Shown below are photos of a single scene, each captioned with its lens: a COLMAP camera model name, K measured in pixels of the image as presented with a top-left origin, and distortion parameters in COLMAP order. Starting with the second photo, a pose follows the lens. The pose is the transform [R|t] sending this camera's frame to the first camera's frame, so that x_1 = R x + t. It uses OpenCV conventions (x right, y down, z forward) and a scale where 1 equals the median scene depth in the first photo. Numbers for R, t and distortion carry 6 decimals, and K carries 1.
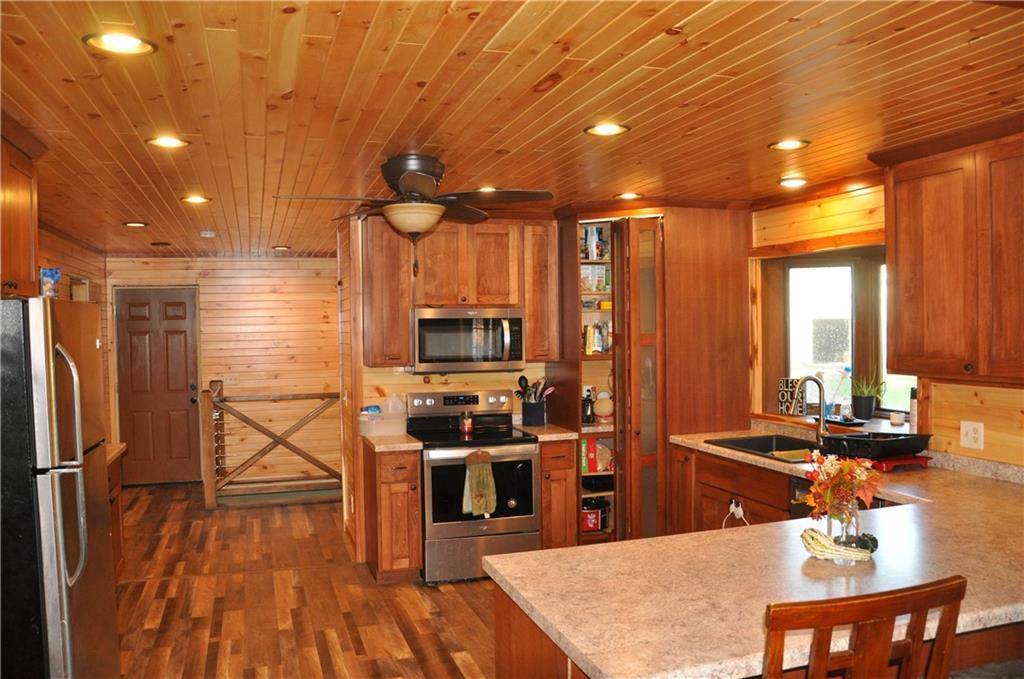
lens RADIAL K [[801.5, 0, 512.0], [0, 801.5, 339.5], [0, 0, 1]] dist [-0.159859, 0.122214]
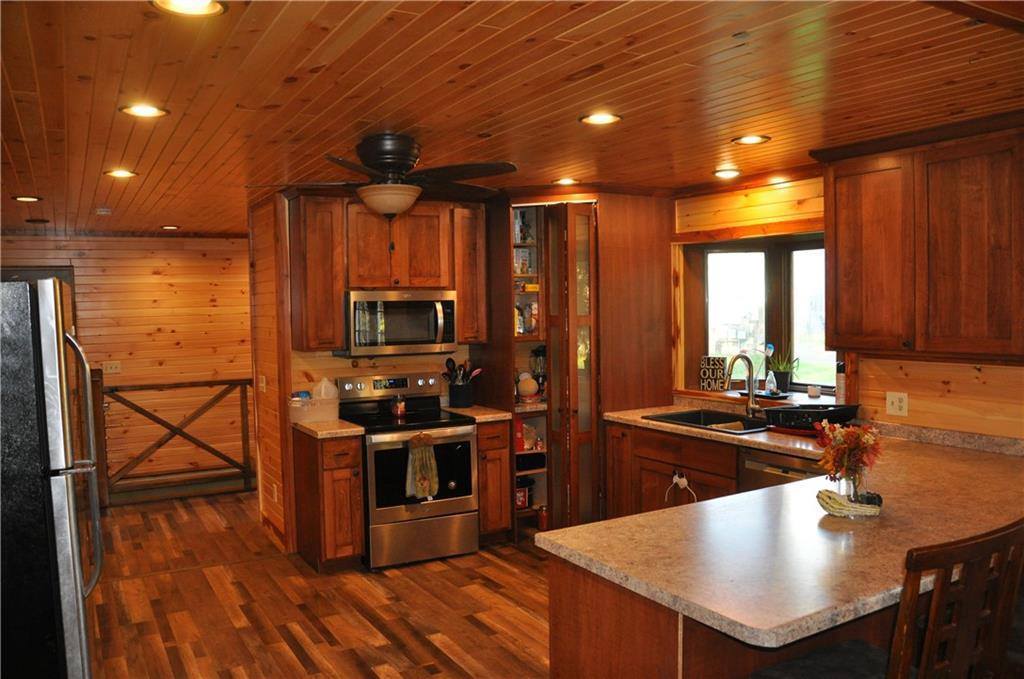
lens RADIAL K [[801.5, 0, 512.0], [0, 801.5, 339.5], [0, 0, 1]] dist [-0.159859, 0.122214]
pose [[0.977287, -0.012039, 0.211577, -0.145135], [0.007267, 0.999702, 0.023320, -0.000807], [-0.211794, -0.021253, 0.977083, 0.004165]]
